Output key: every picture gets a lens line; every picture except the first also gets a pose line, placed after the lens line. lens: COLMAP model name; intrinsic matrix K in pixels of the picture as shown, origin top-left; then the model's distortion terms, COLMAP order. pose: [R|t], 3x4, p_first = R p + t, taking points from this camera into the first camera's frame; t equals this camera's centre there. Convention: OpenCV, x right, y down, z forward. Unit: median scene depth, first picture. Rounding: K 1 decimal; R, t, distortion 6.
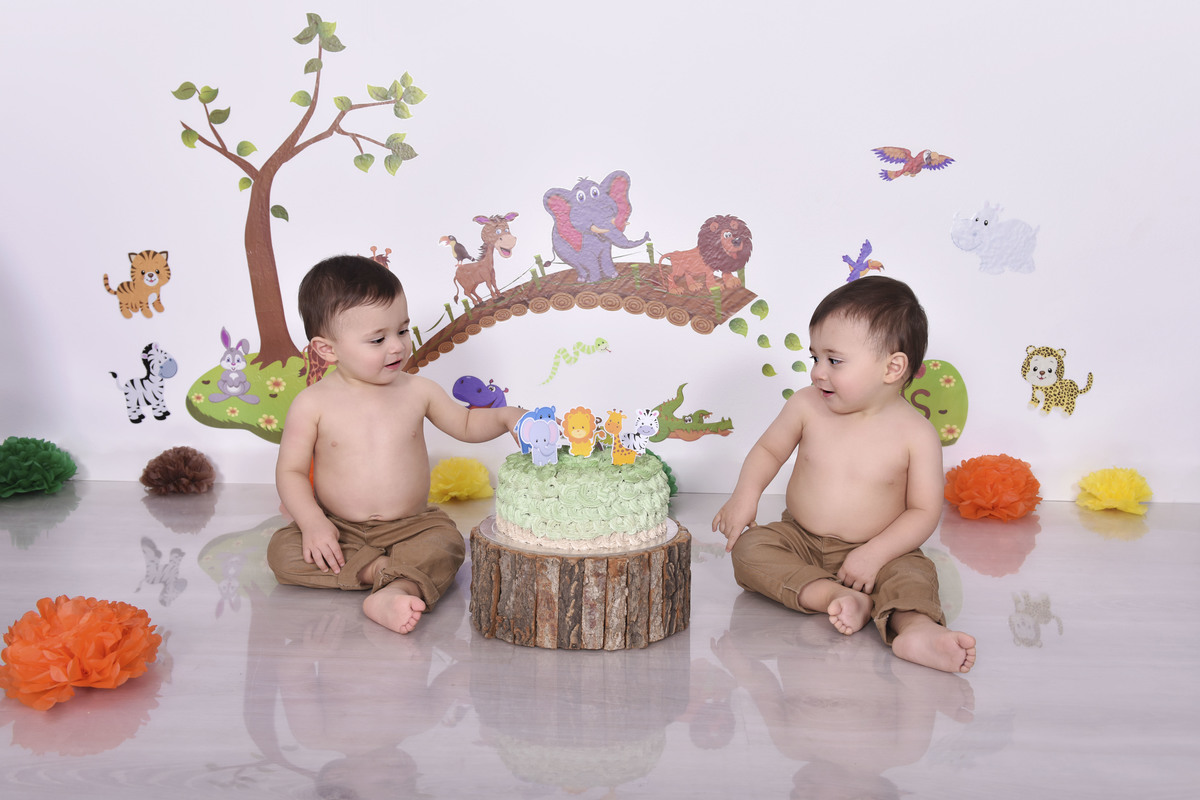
lens RADIAL K [[1137.7, 0, 600.0], [0, 1137.7, 400.0], [0, 0, 1]] dist [0.007629, 0.007408]
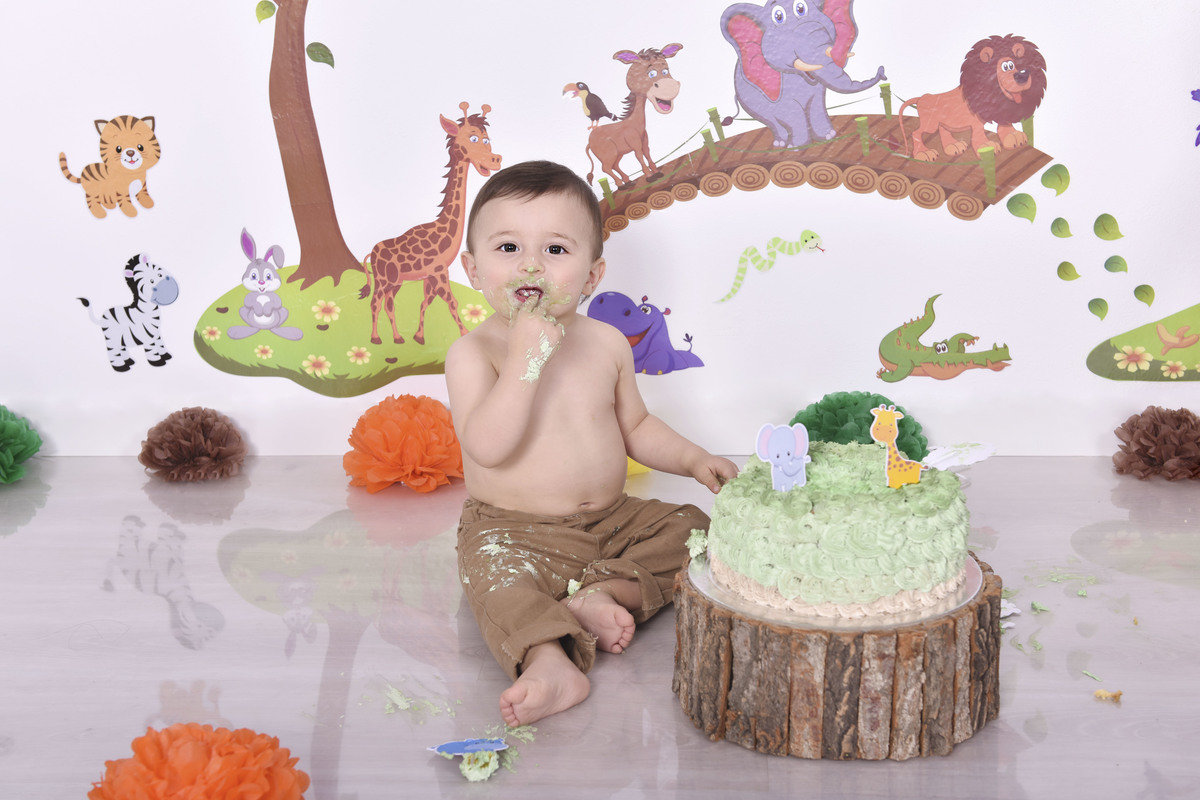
lens RADIAL K [[1690.0, 0, 600.0], [0, 1690.0, 400.0], [0, 0, 1]] dist [0.132182, 0.038137]
pose [[0.998697, -0.024571, -0.044718, -0.080001], [0.030289, 0.990779, 0.132059, -0.091656], [0.041061, -0.133241, 0.990233, 0.000684]]
